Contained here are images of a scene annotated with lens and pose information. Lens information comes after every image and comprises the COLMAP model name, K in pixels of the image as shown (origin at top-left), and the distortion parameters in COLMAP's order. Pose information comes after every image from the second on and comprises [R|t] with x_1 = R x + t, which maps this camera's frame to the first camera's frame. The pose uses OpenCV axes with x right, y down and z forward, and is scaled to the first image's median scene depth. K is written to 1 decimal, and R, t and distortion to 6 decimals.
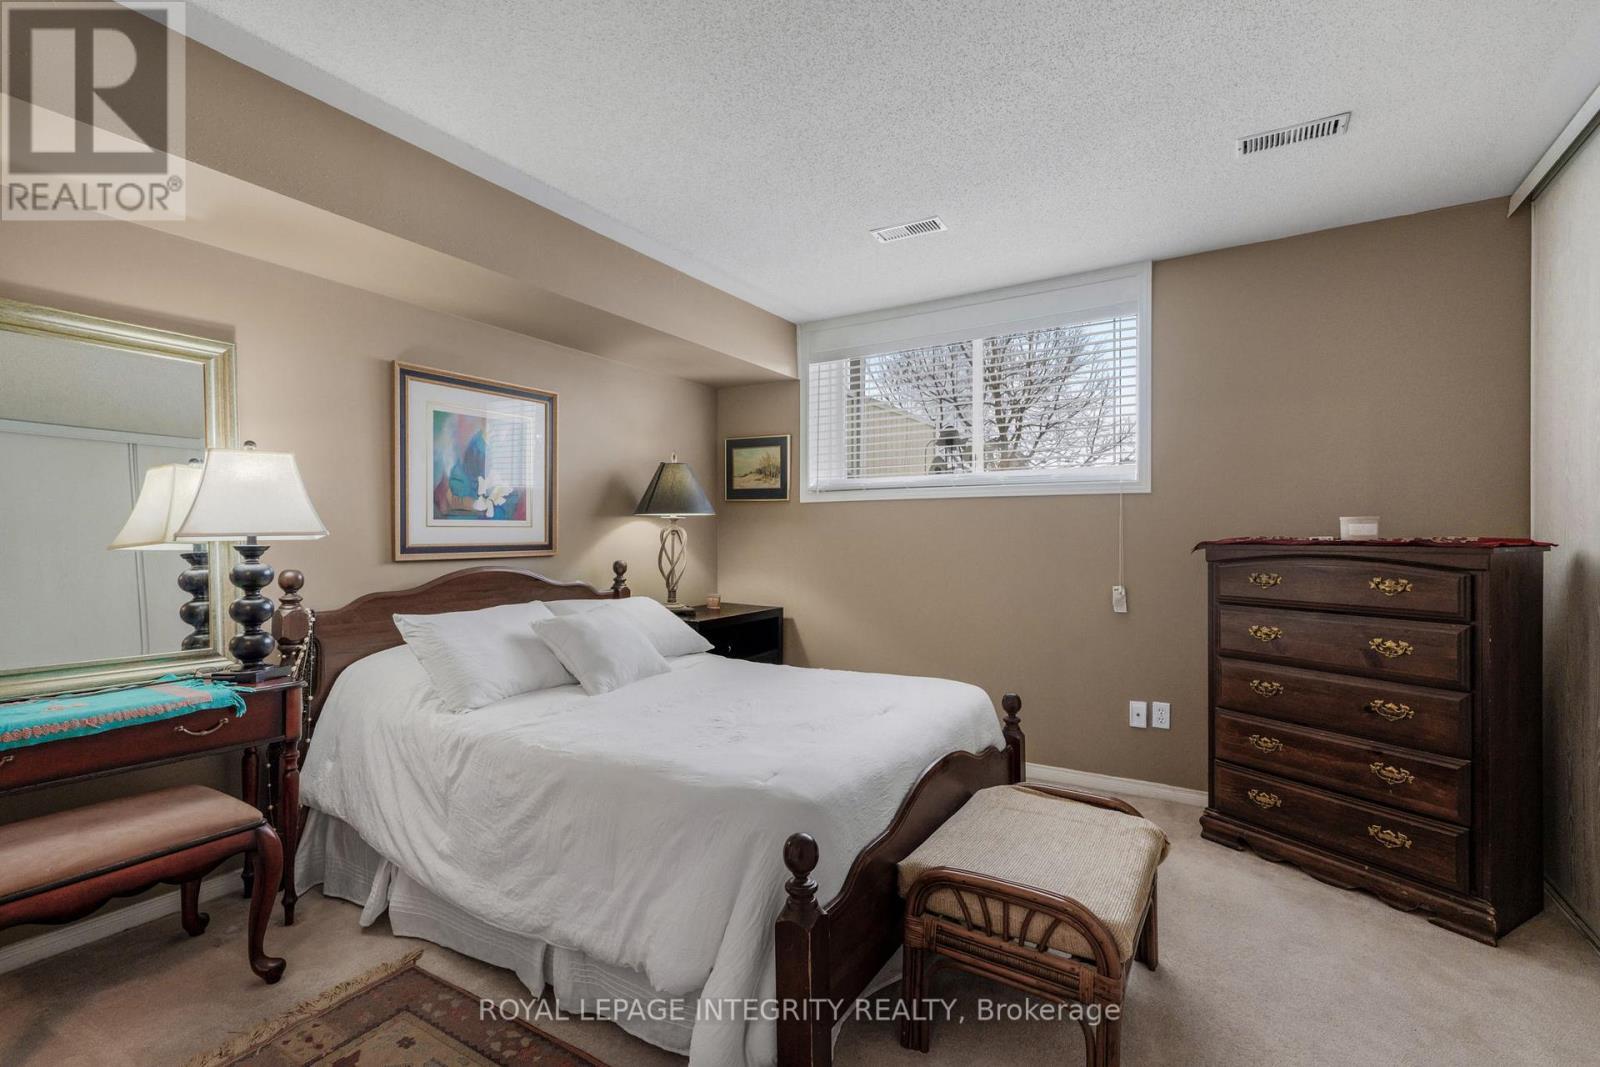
lens RADIAL K [[727.0, 0, 802.8], [0, 727.0, 535.0], [0, 0, 1]] dist [0.024211, -0.000184]
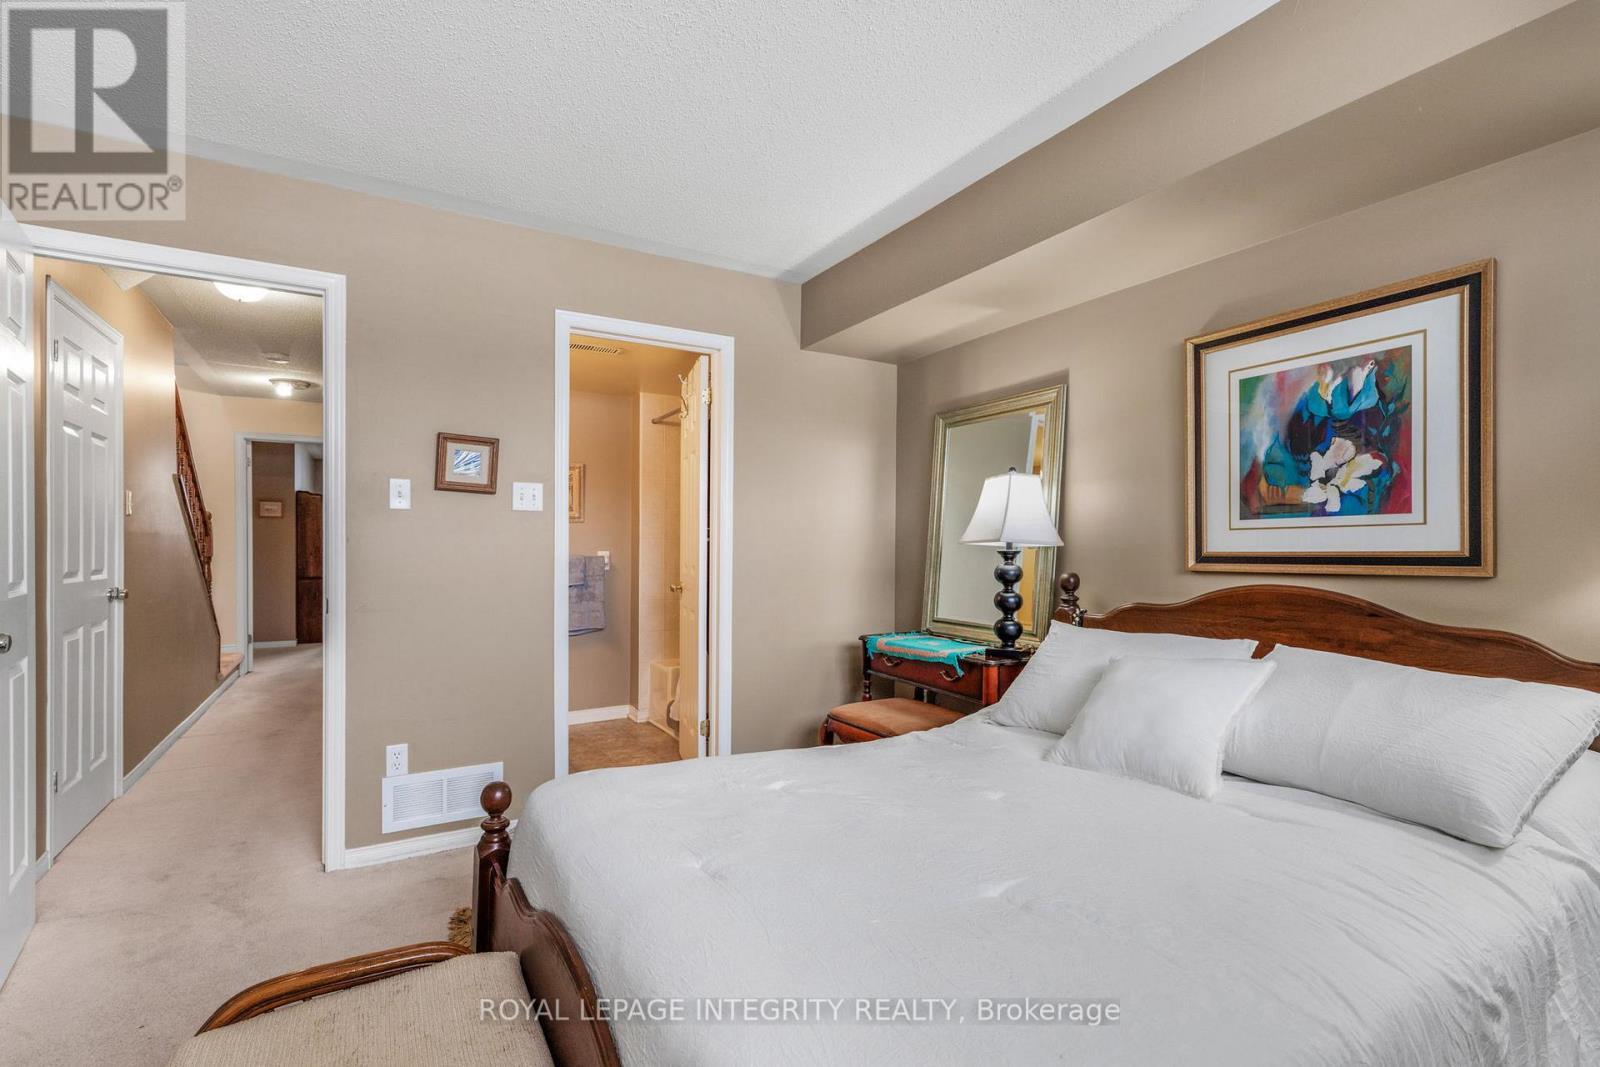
lens RADIAL K [[727.0, 0, 802.8], [0, 727.0, 535.0], [0, 0, 1]] dist [0.024211, -0.000184]
pose [[-0.454919, -0.012013, -0.890452, 0.394742], [0.005185, 0.999856, -0.016138, 0.004727], [0.890518, -0.011959, -0.454791, 0.926422]]
